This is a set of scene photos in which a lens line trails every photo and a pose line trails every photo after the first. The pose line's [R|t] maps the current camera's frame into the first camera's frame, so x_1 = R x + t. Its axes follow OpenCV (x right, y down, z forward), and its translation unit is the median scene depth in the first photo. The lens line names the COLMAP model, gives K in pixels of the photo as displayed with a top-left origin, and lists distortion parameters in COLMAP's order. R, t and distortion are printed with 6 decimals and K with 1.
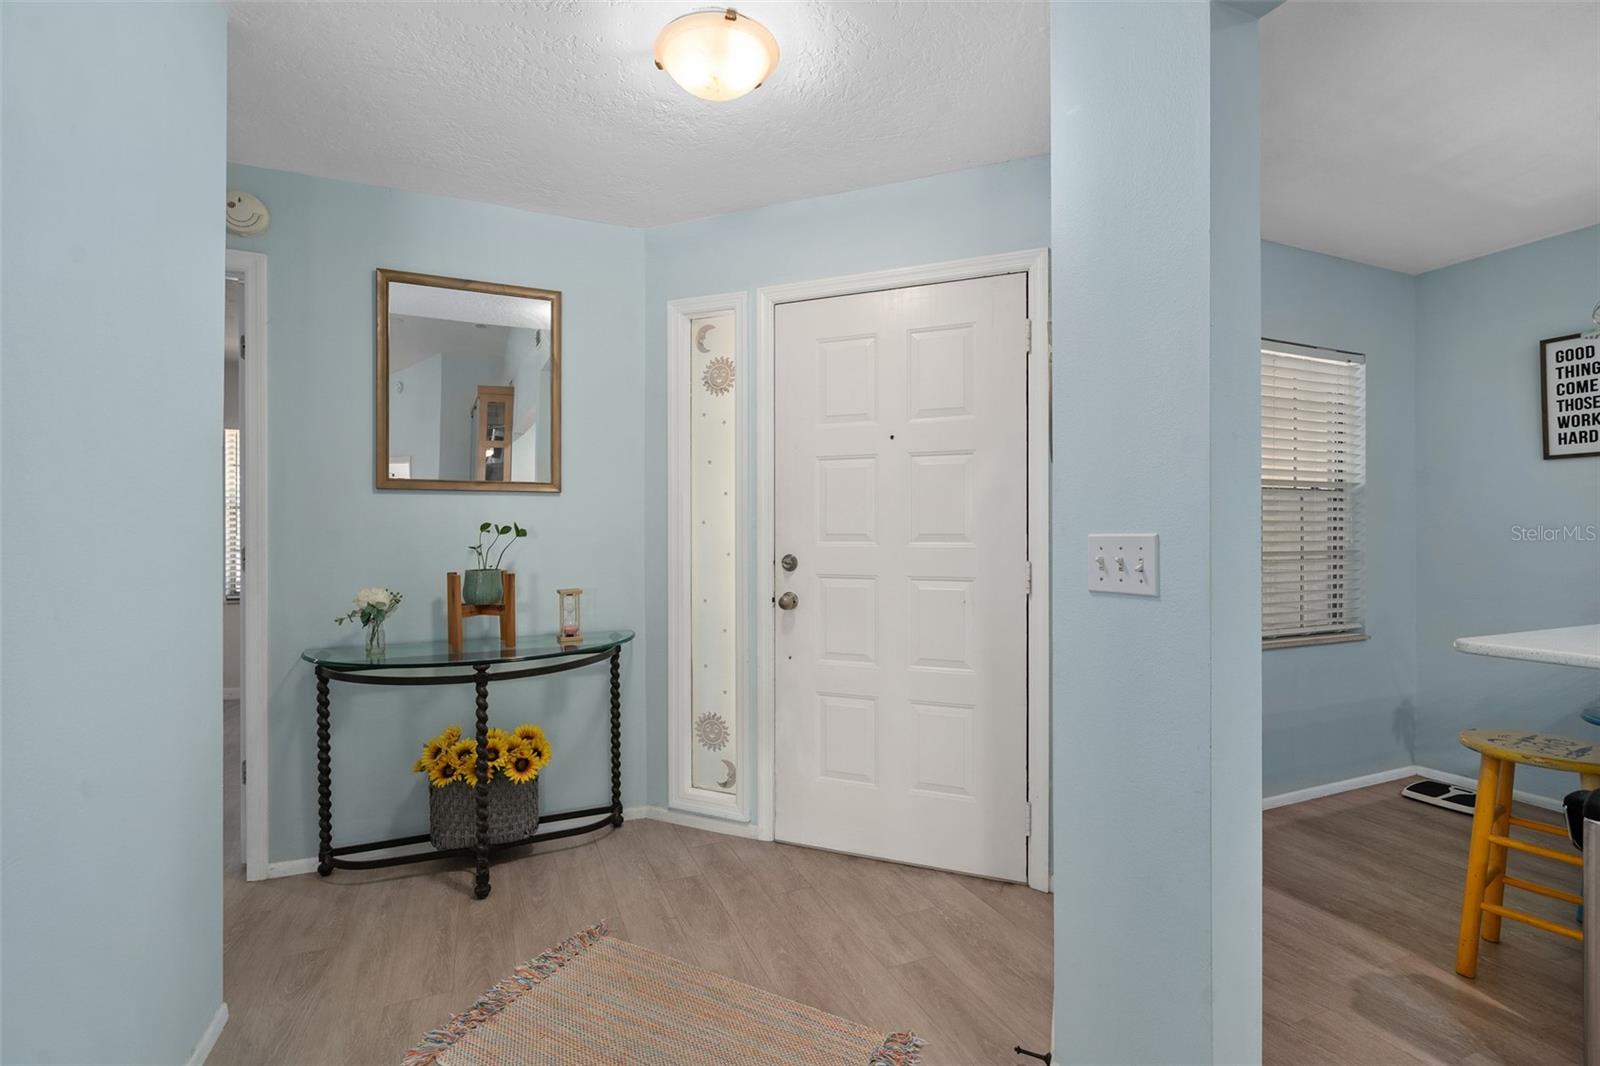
lens RADIAL K [[745.9, 0, 787.4], [0, 745.9, 536.6], [0, 0, 1]] dist [-0.001627, 0.000984]
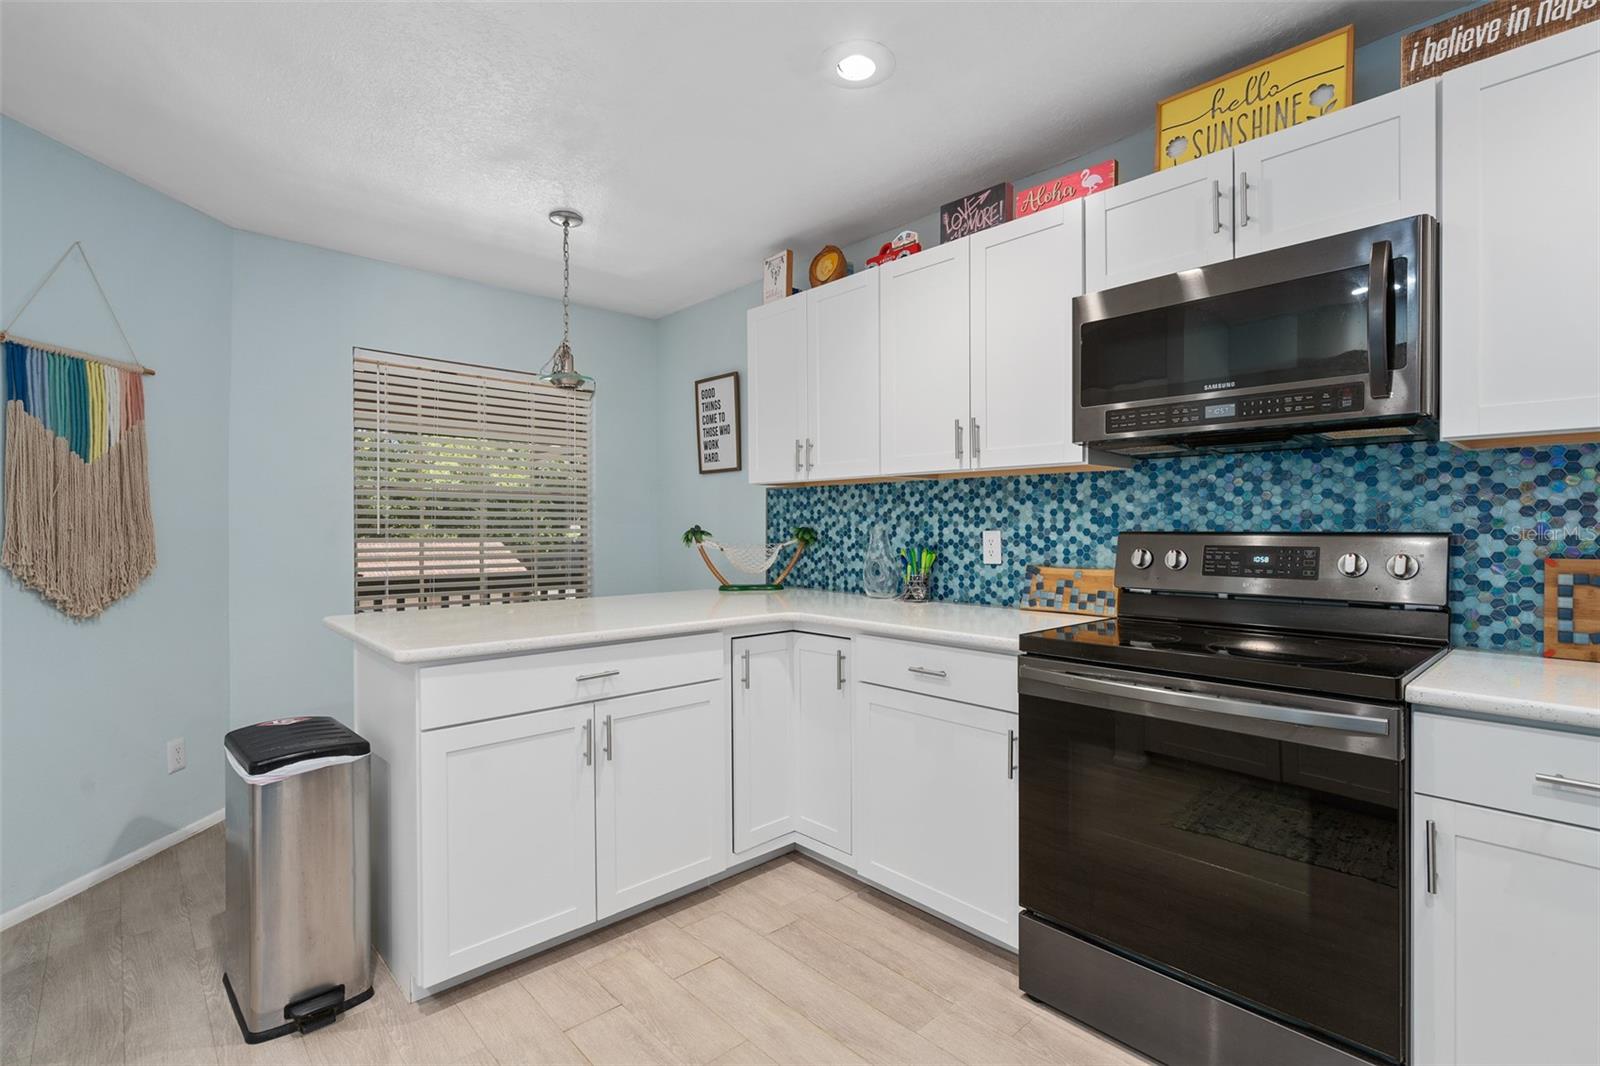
lens RADIAL K [[745.9, 0, 787.4], [0, 745.9, 536.6], [0, 0, 1]] dist [-0.001627, 0.000984]
pose [[0.941975, -0.002799, 0.335671, 0.747984], [-0.000364, 0.999956, 0.009359, -0.007444], [-0.335682, -0.008938, 0.941933, -0.273154]]
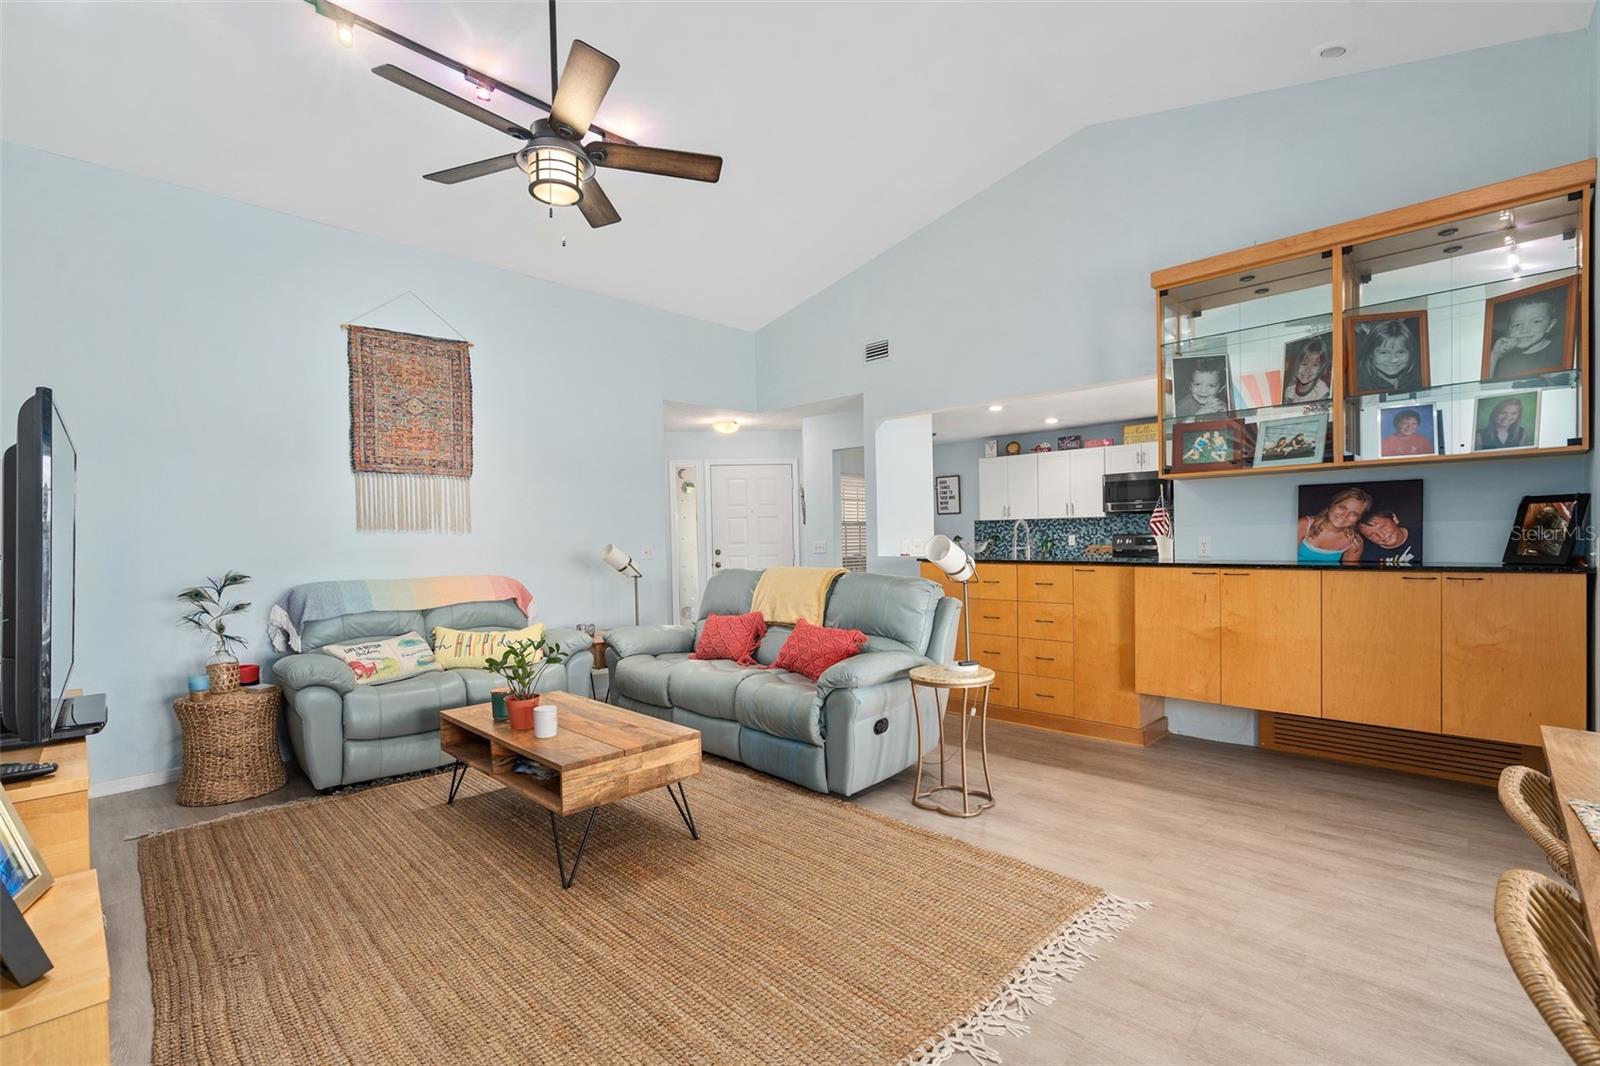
lens RADIAL K [[692.8, 0, 801.5], [0, 692.8, 553.6], [0, 0, 1]] dist [-0.000663, 0.000126]
pose [[0.917452, -0.025895, 0.397002, -0.722052], [0.018625, 0.999581, 0.022158, -0.013155], [-0.397410, -0.012934, 0.917550, -1.537095]]
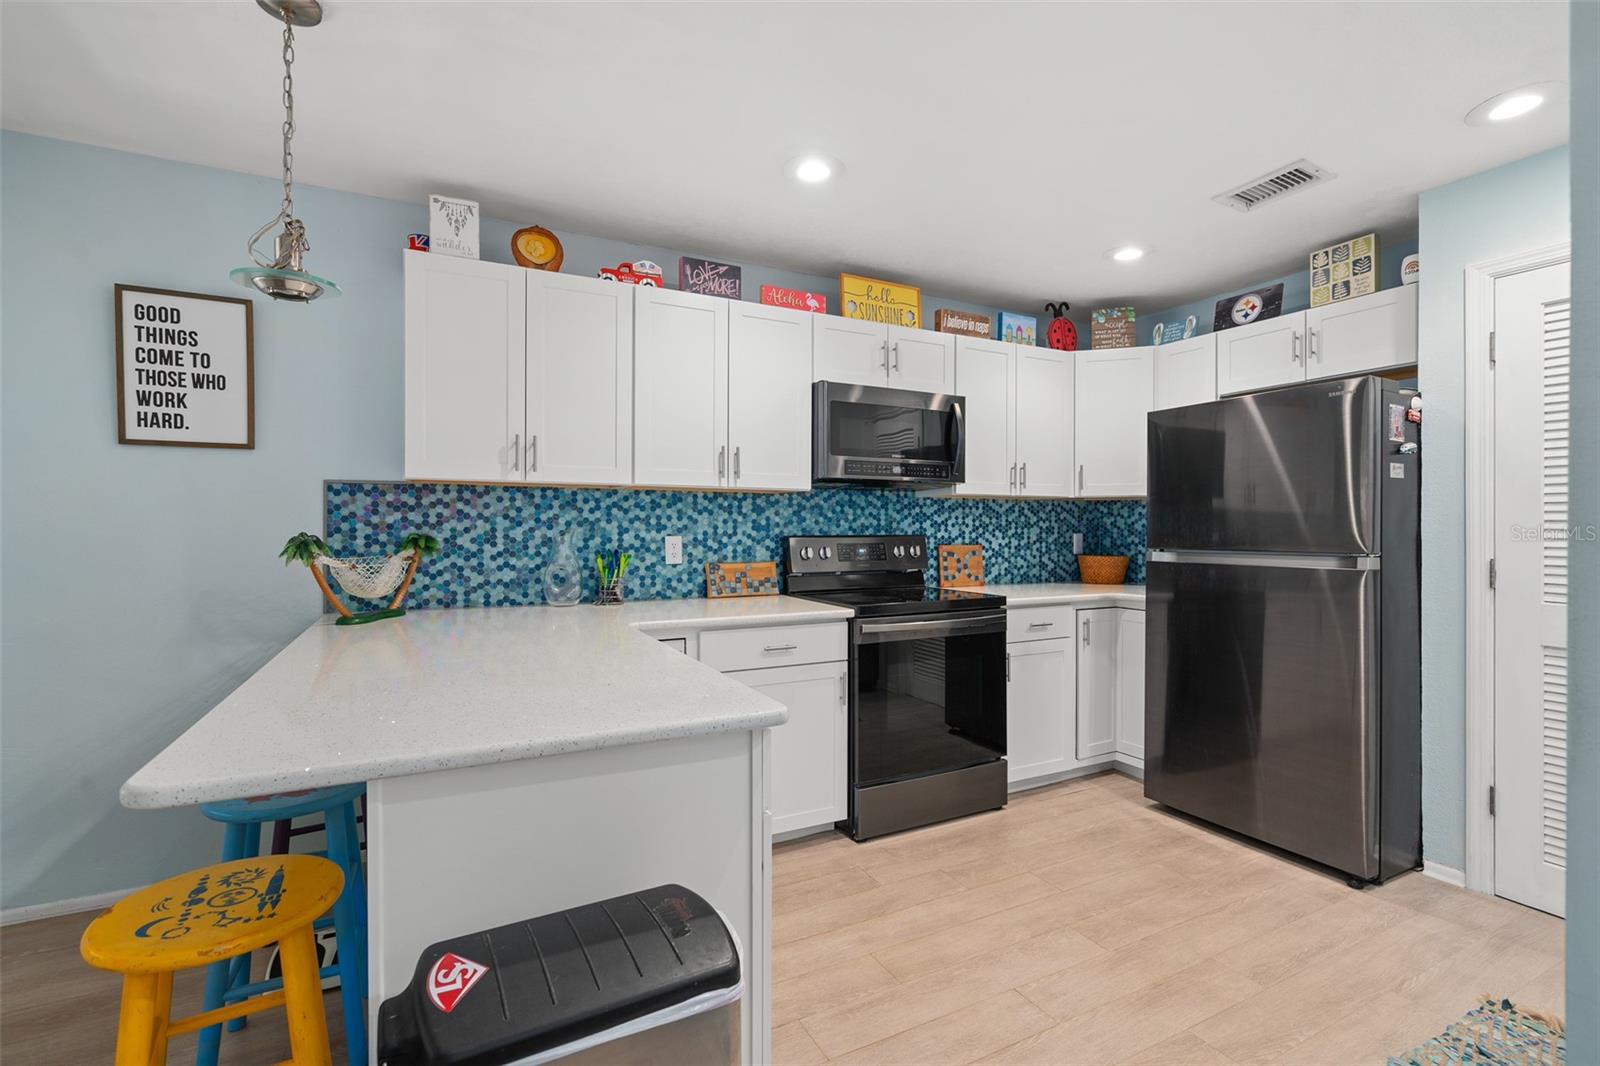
lens RADIAL K [[724.5, 0, 787.5], [0, 724.5, 532.2], [0, 0, 1]] dist [-0.008304, 0.001567]
pose [[-0.075403, -0.007675, 0.997124, 0.244653], [0.001111, 0.999969, 0.007781, -0.019242], [-0.997153, 0.001695, -0.075392, 0.392987]]
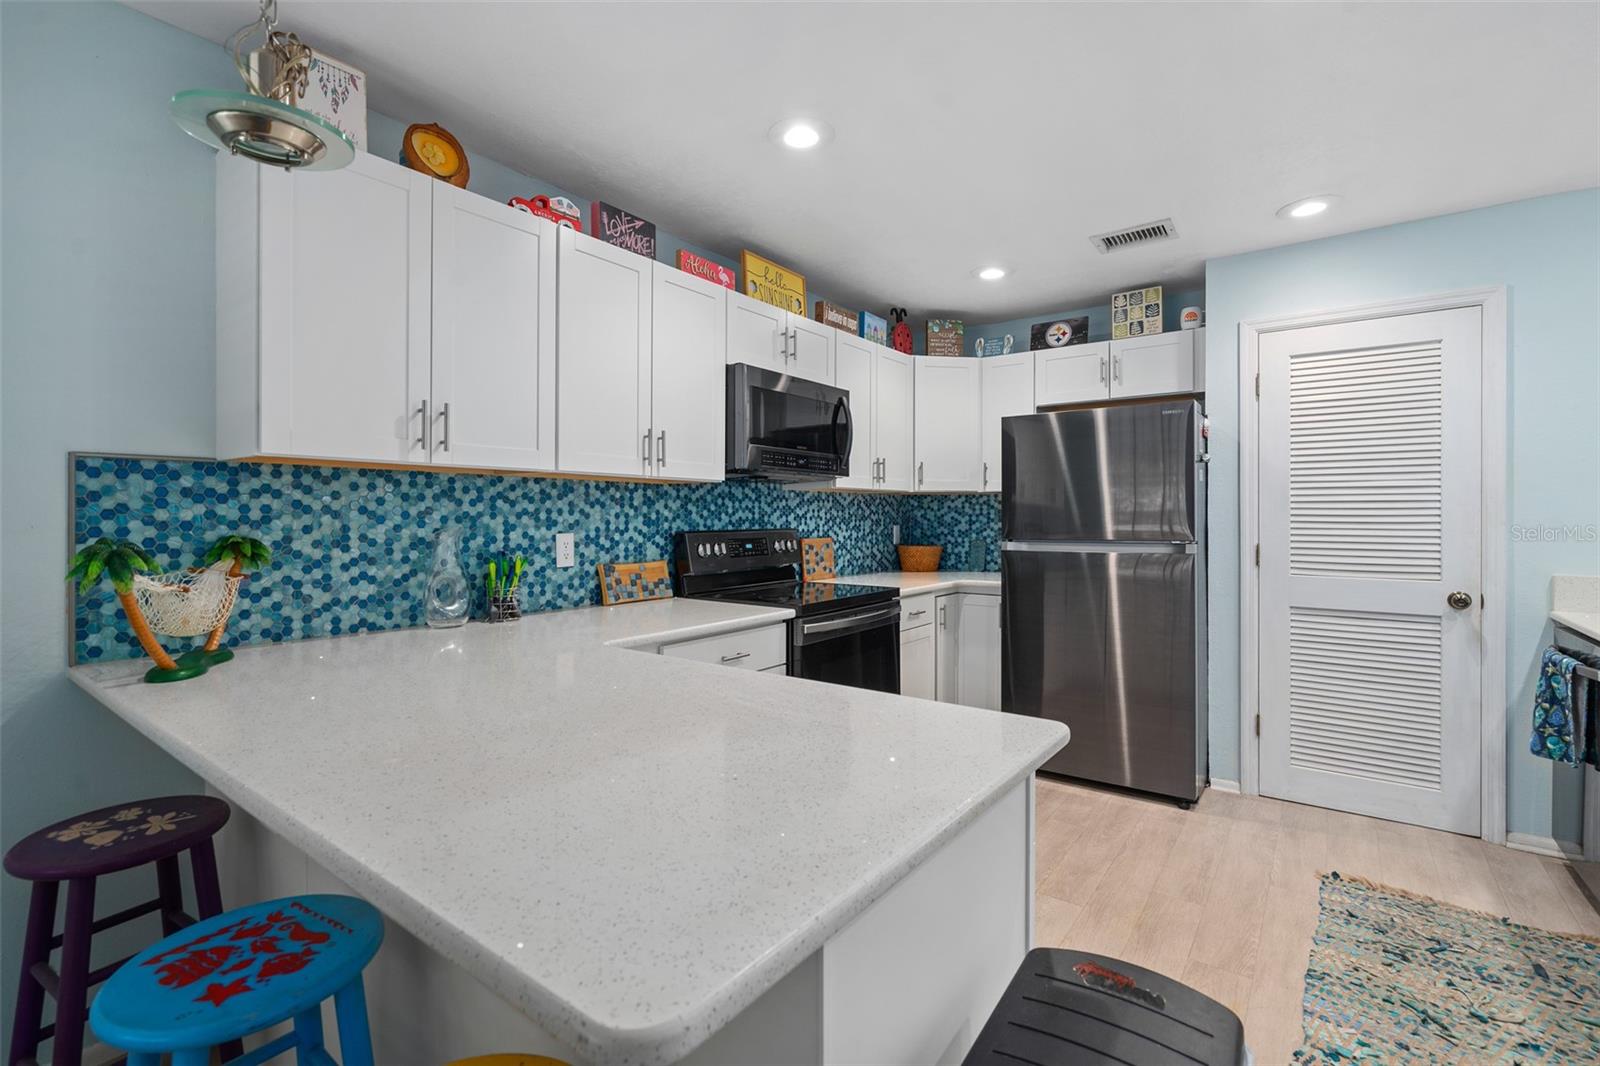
lens RADIAL K [[732.6, 0, 790.4], [0, 732.6, 520.4], [0, 0, 1]] dist [-0.008243, 0.005280]
pose [[-0.511885, -0.003894, 0.859045, 0.401127], [0.003503, 0.999972, 0.006621, -0.026066], [-0.859047, 0.006399, -0.511857, 0.687455]]
